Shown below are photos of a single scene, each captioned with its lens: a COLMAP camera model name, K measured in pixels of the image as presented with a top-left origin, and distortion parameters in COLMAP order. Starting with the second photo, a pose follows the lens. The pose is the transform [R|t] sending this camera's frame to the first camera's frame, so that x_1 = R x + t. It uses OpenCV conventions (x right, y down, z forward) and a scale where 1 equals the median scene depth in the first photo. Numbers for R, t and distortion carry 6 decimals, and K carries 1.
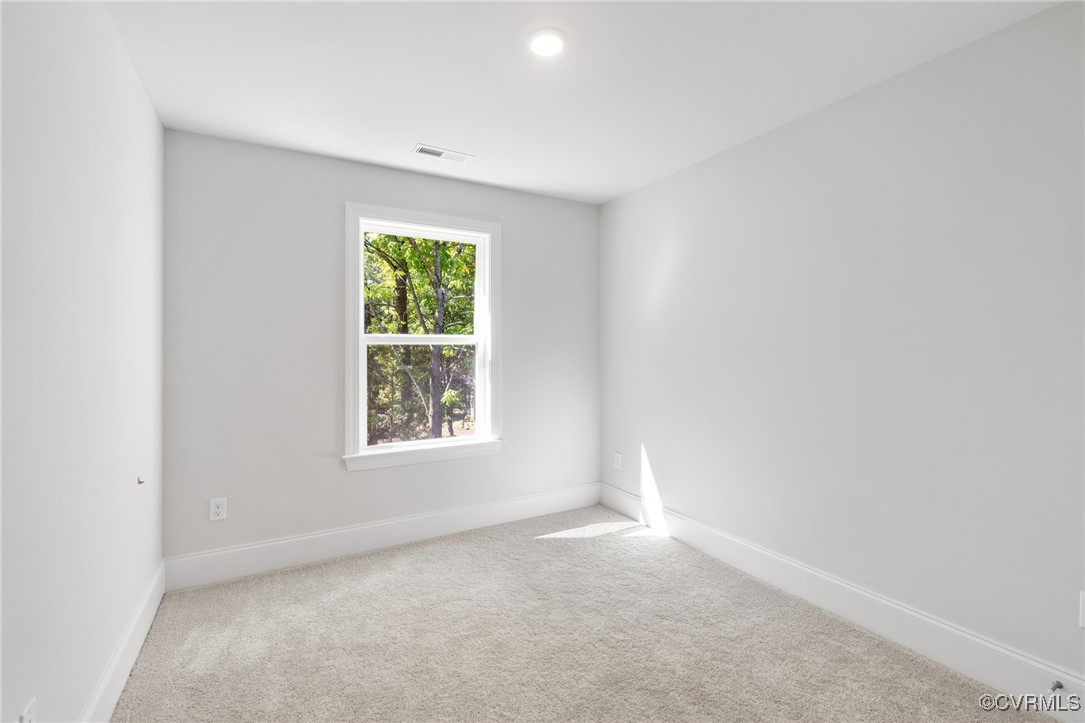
lens RADIAL K [[481.5, 0, 532.7], [0, 481.5, 336.4], [0, 0, 1]] dist [-0.001810, 0.000002]
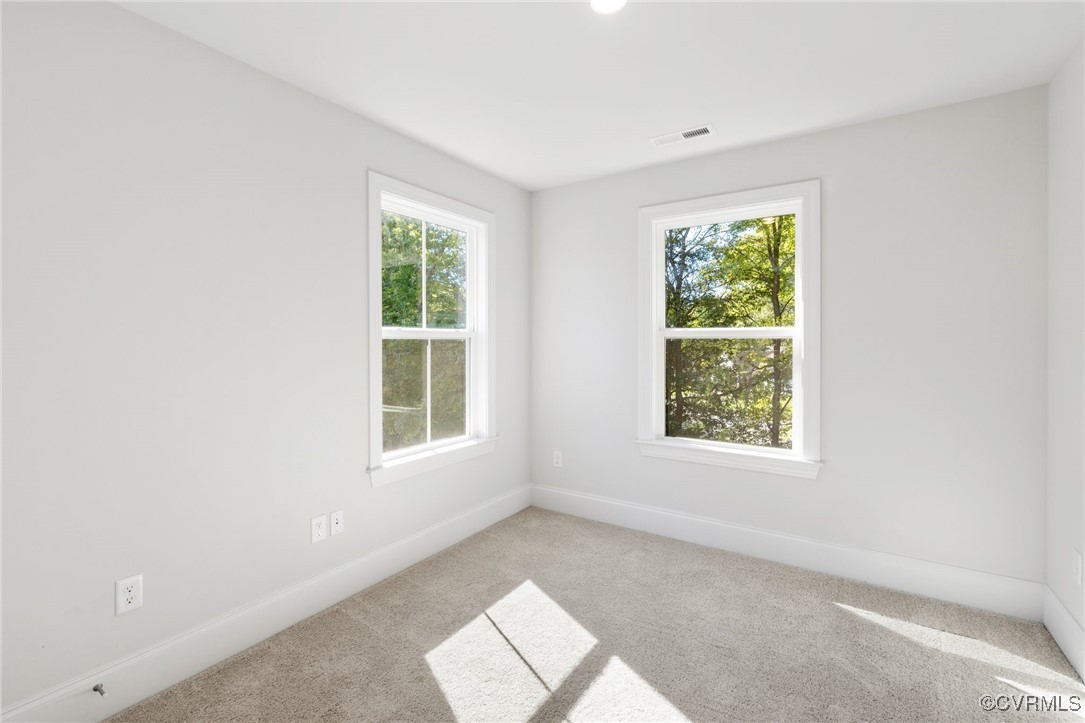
lens RADIAL K [[481.5, 0, 532.7], [0, 481.5, 336.4], [0, 0, 1]] dist [-0.001810, 0.000002]
pose [[0.465320, -0.002641, -0.885138, 0.449526], [0.011582, 0.999928, 0.003106, 0.006148], [0.885067, -0.011697, 0.465317, 0.267508]]
